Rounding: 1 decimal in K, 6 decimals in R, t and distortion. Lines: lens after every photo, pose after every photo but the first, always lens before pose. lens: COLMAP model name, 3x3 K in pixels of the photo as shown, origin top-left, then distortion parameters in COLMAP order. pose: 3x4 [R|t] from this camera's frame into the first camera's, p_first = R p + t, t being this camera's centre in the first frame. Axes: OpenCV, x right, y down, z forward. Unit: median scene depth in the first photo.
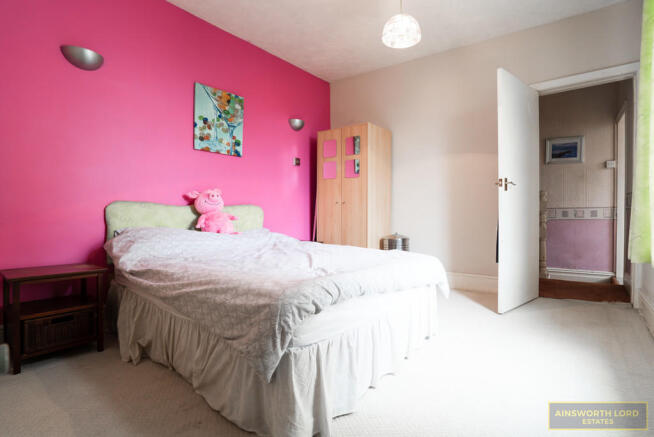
lens RADIAL K [[307.8, 0, 327.4], [0, 307.8, 218.2], [0, 0, 1]] dist [0.002589, 0.000578]
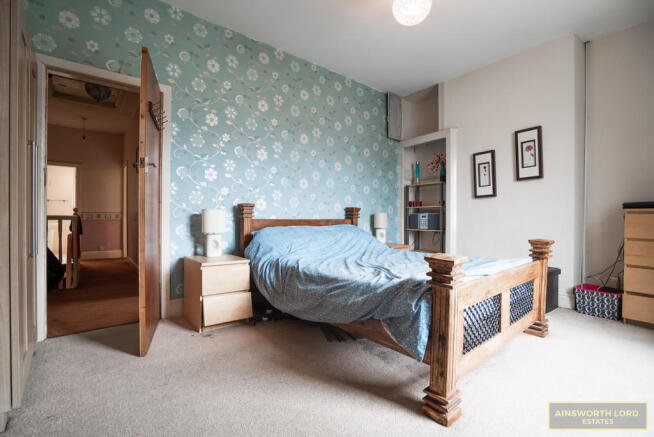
lens RADIAL K [[307.8, 0, 327.5], [0, 307.8, 218.8], [0, 0, 1]] dist [0.002589, 0.000578]
pose [[0.232695, 0.001100, 0.972549, -0.600635], [0.003664, 0.999991, -0.002008, 0.007380], [-0.972543, 0.004031, 0.232689, -0.650029]]
